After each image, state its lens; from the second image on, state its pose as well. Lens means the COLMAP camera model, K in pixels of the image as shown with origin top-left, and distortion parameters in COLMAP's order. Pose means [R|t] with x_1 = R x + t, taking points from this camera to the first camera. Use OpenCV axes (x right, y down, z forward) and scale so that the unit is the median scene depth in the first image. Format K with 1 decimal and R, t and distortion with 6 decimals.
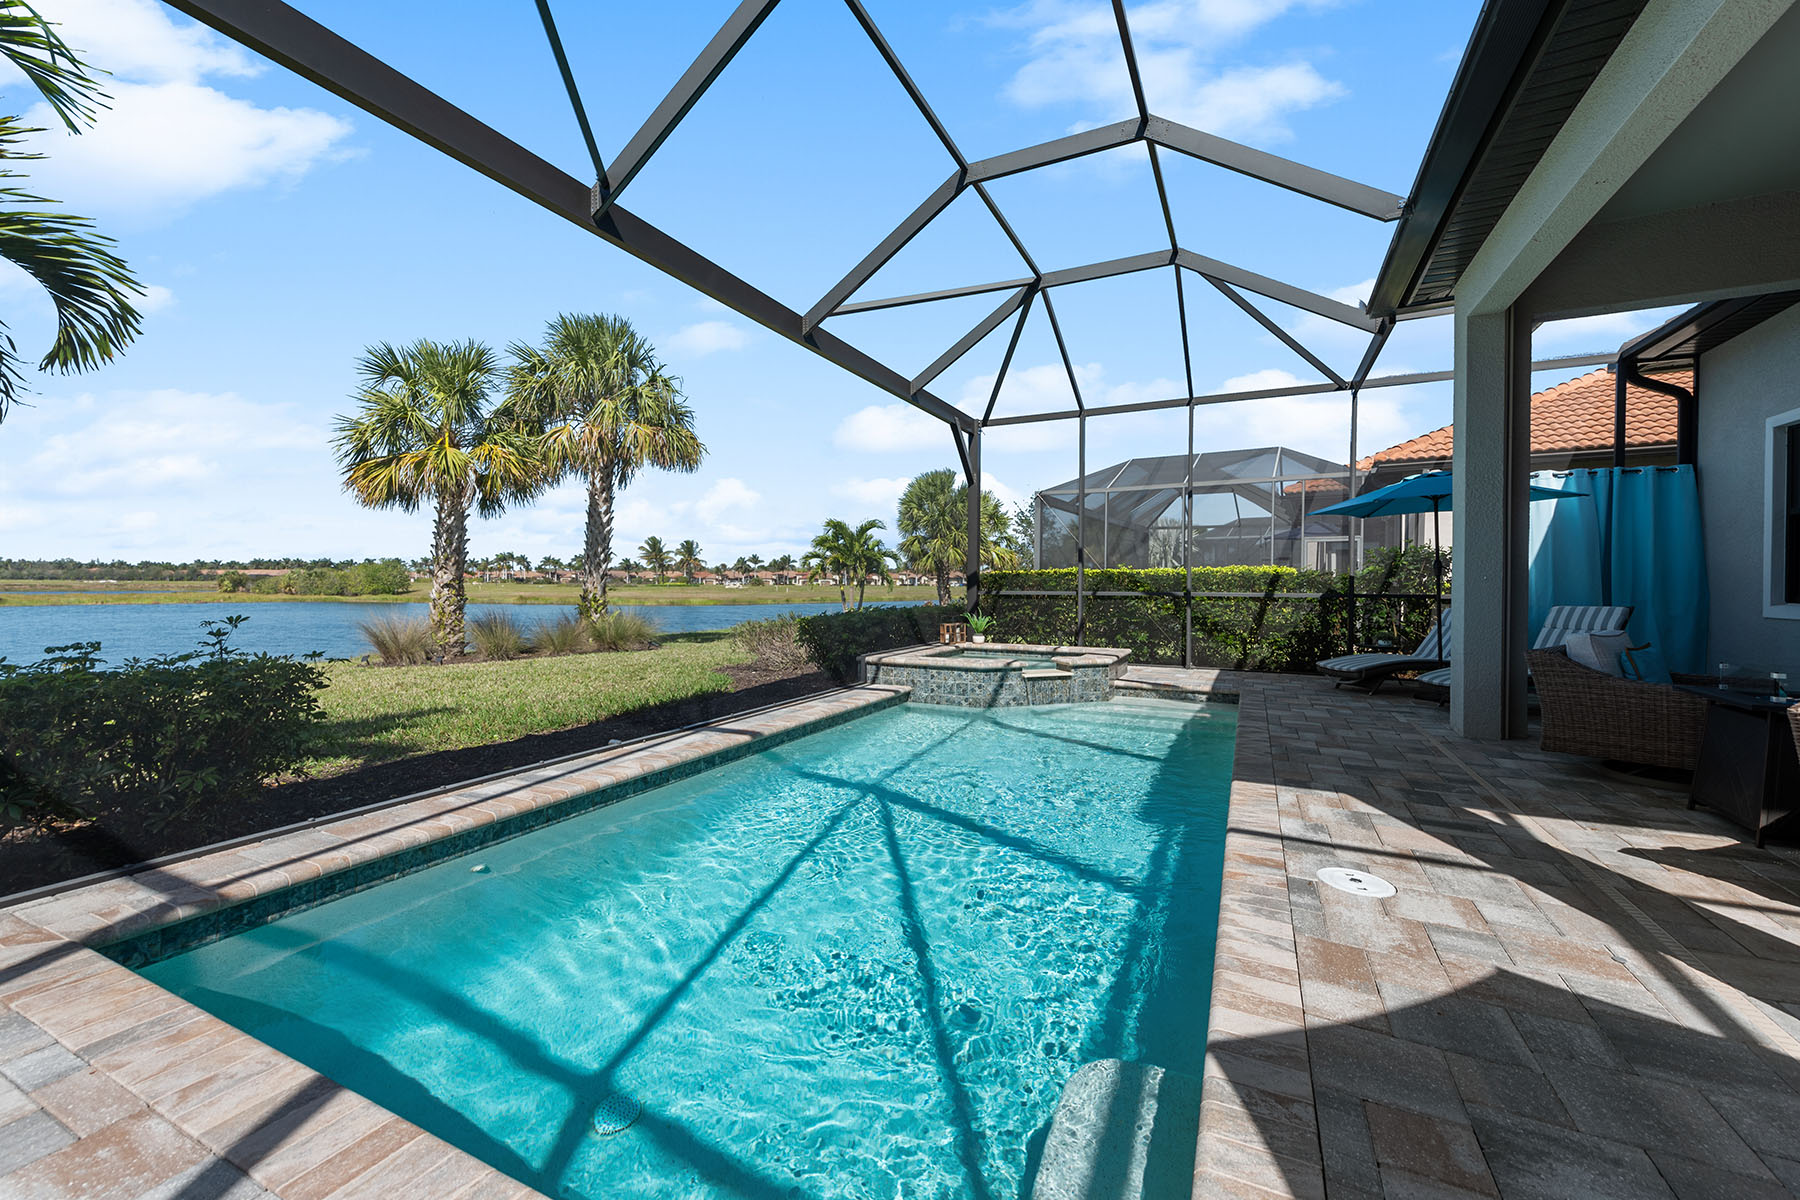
lens RADIAL K [[714.0, 0, 903.5], [0, 714.0, 597.8], [0, 0, 1]] dist [0.033846, -0.012500]
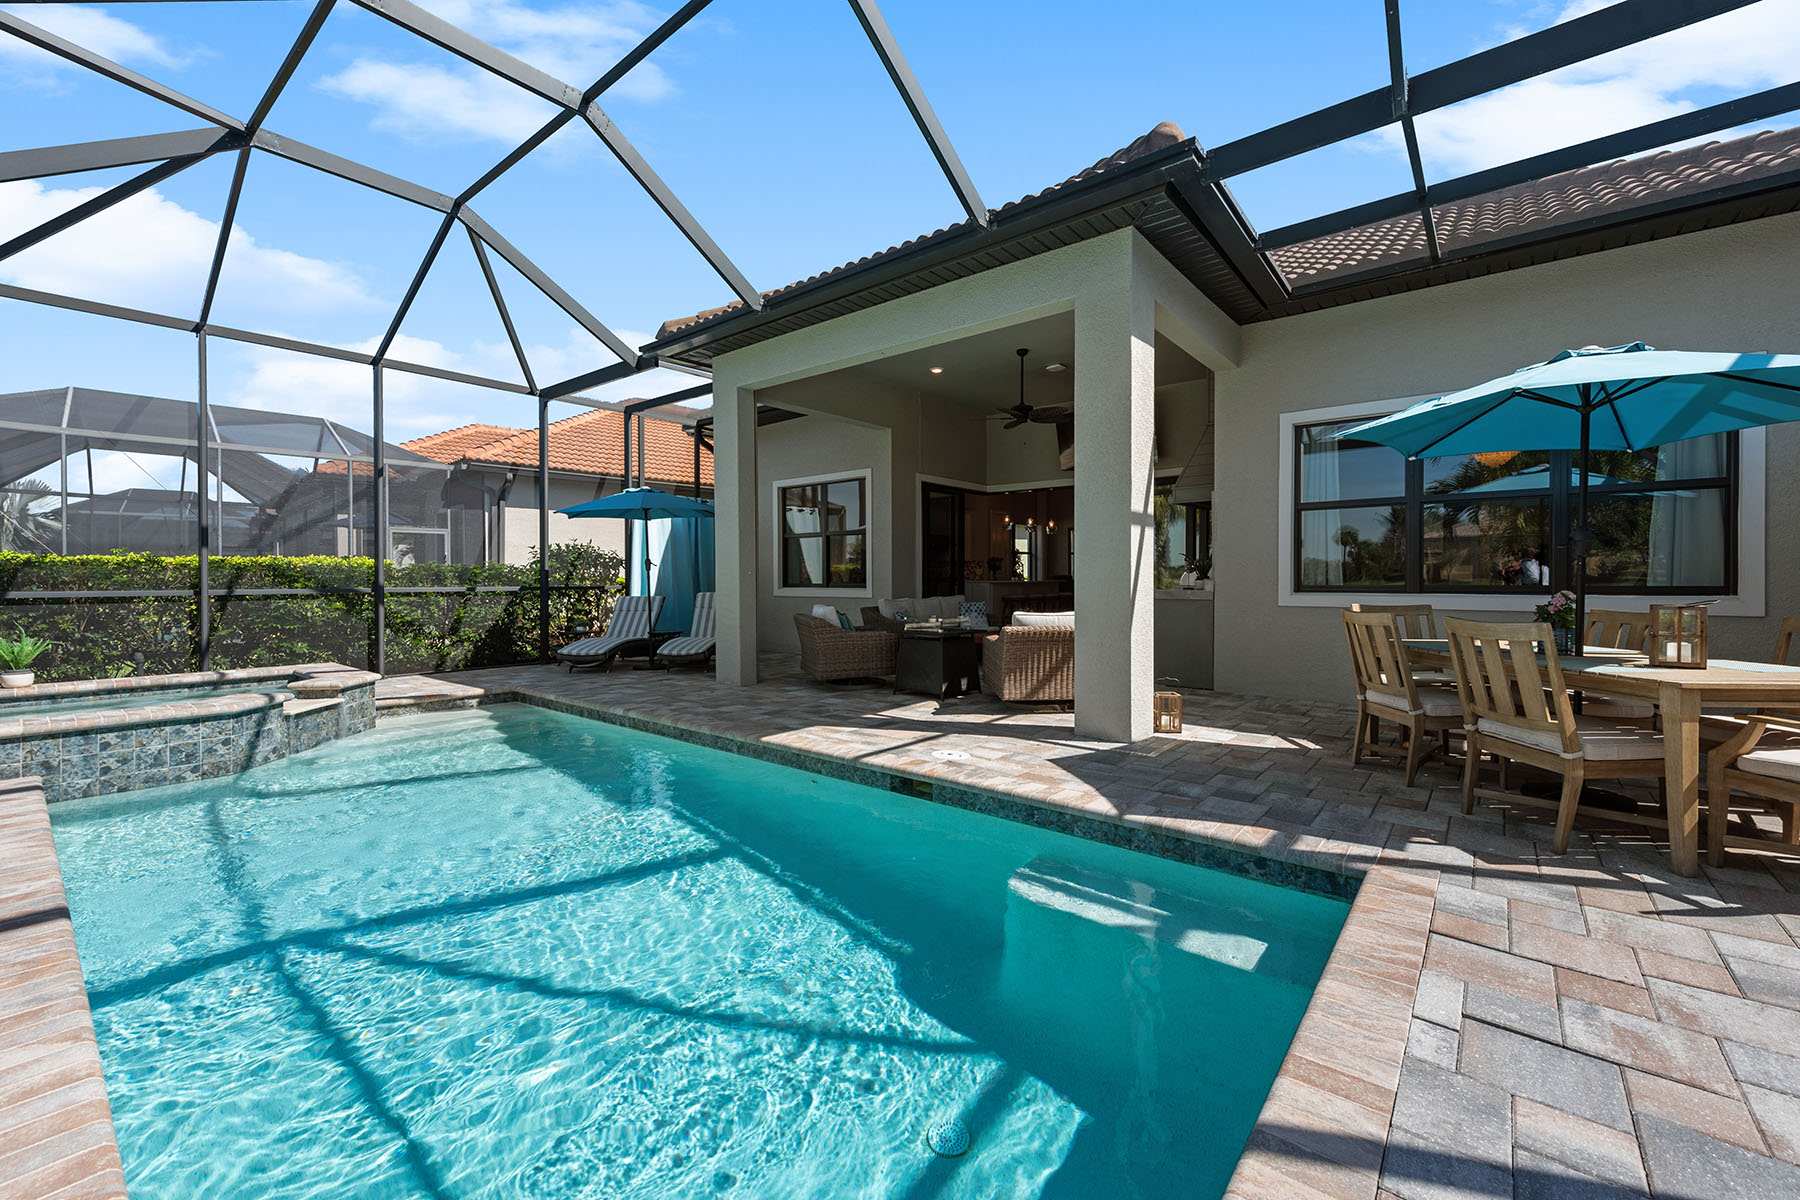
lens RADIAL K [[732.9, 0, 900.0], [0, 732.9, 600.0], [0, 0, 1]] dist [0.020224, -0.008050]
pose [[0.225718, -0.033267, 0.973624, -0.304246], [0.021777, 0.999339, 0.029097, -0.005576], [-0.973949, 0.014635, 0.226294, 0.210609]]
